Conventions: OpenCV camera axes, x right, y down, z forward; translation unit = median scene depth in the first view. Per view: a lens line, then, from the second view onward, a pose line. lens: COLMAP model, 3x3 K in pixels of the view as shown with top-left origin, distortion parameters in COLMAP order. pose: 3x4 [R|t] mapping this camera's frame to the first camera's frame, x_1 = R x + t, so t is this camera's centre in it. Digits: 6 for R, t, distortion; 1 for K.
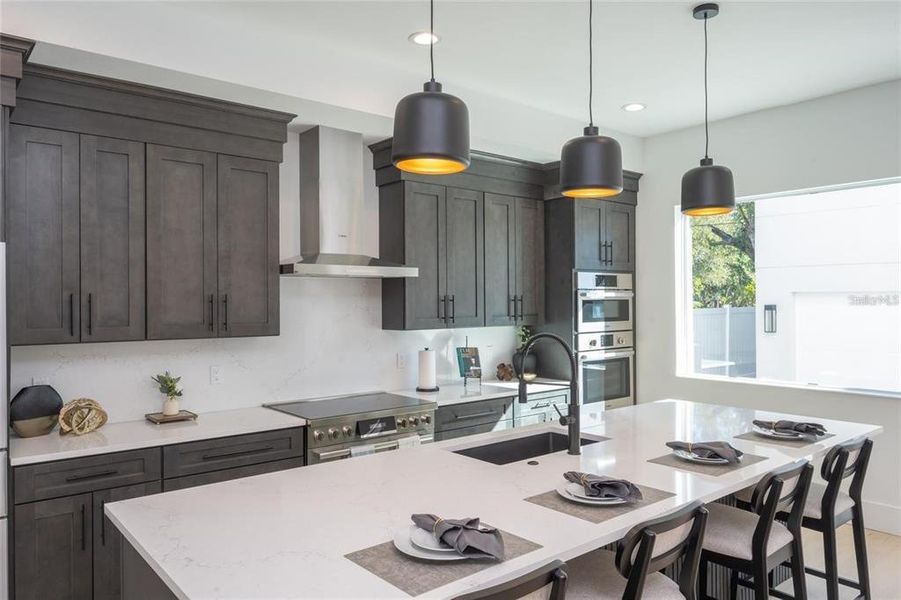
lens RADIAL K [[633.9, 0, 453.9], [0, 633.9, 298.1], [0, 0, 1]] dist [-0.006347, 0.003069]
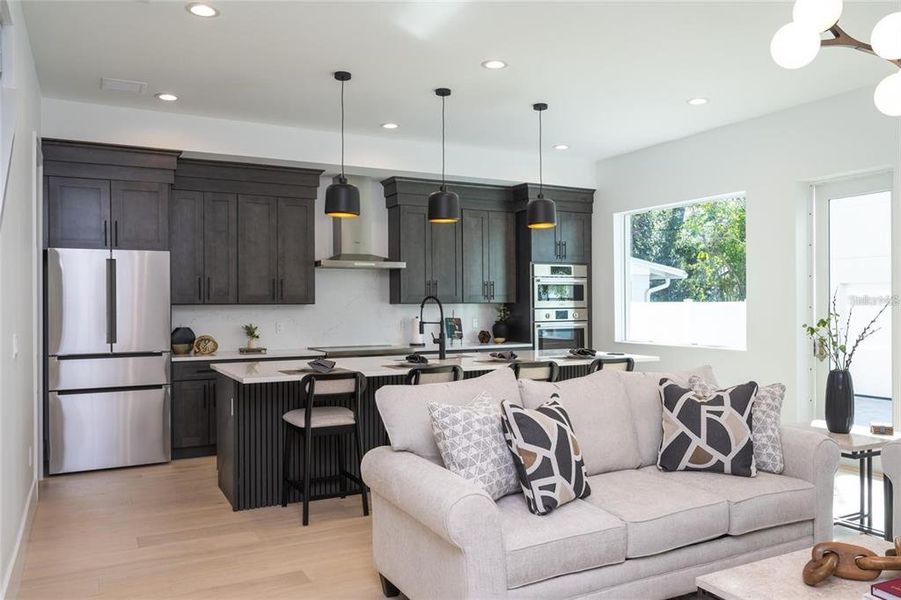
lens RADIAL K [[688.5, 0, 451.5], [0, 688.5, 296.3], [0, 0, 1]] dist [-0.011760, 0.002417]
pose [[0.978515, -0.003772, -0.206140, 0.484440], [0.002380, 0.999973, -0.006998, 0.057163], [0.206161, 0.006357, 0.978497, -0.744942]]
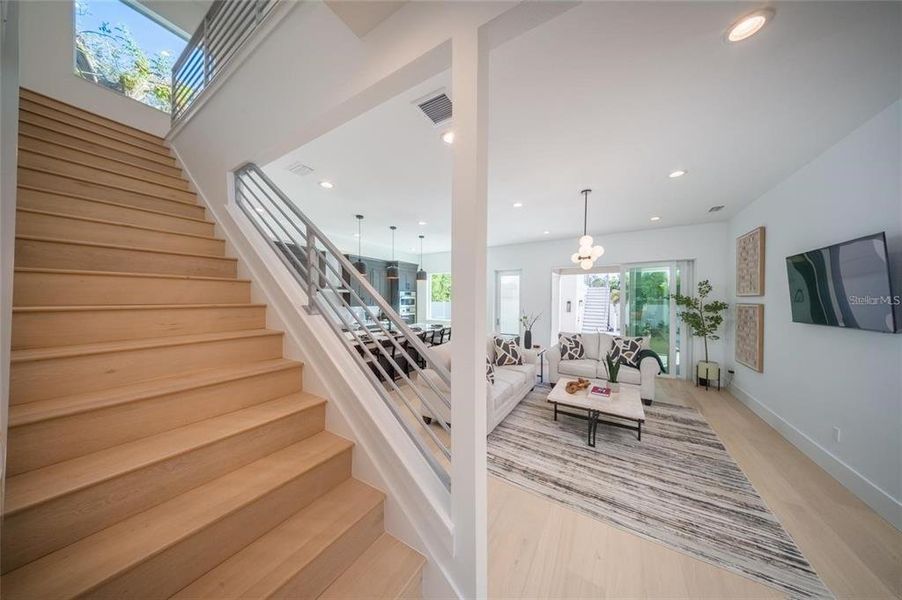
lens RADIAL K [[264.3, 0, 449.3], [0, 264.3, 297.9], [0, 0, 1]] dist [0.006621, 0.000007]
pose [[0.952033, 0.007566, 0.305902, 0.002672], [-0.007803, 0.999969, -0.000449, -0.006863], [-0.305897, -0.001960, 0.952063, -0.801601]]
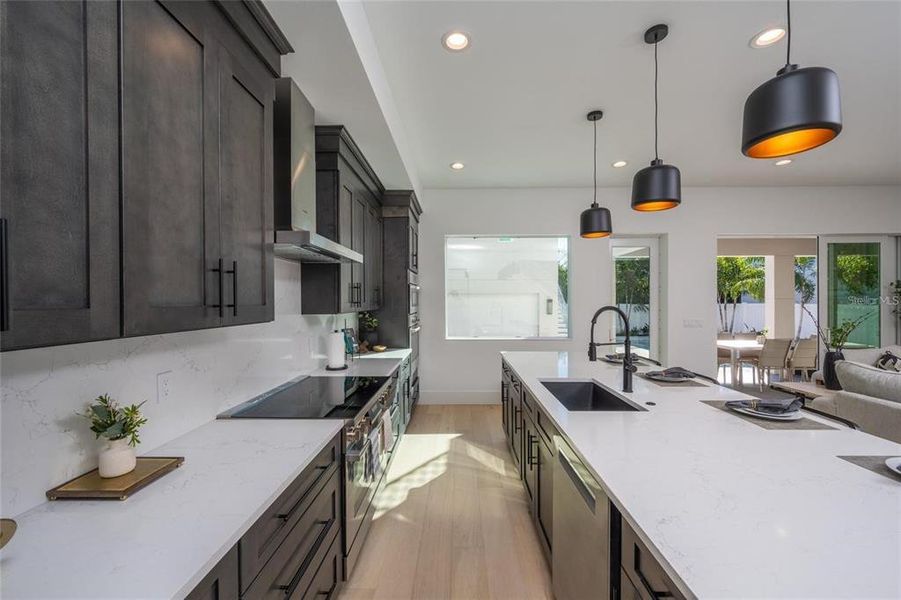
lens RADIAL K [[352.5, 0, 457.3], [0, 352.5, 302.3], [0, 0, 1]] dist [-0.003586, -0.000466]
pose [[0.653471, -0.000472, 0.756951, -0.498298], [-0.004542, 0.999979, 0.004545, 0.035212], [-0.756938, -0.006408, 0.653455, 0.597540]]
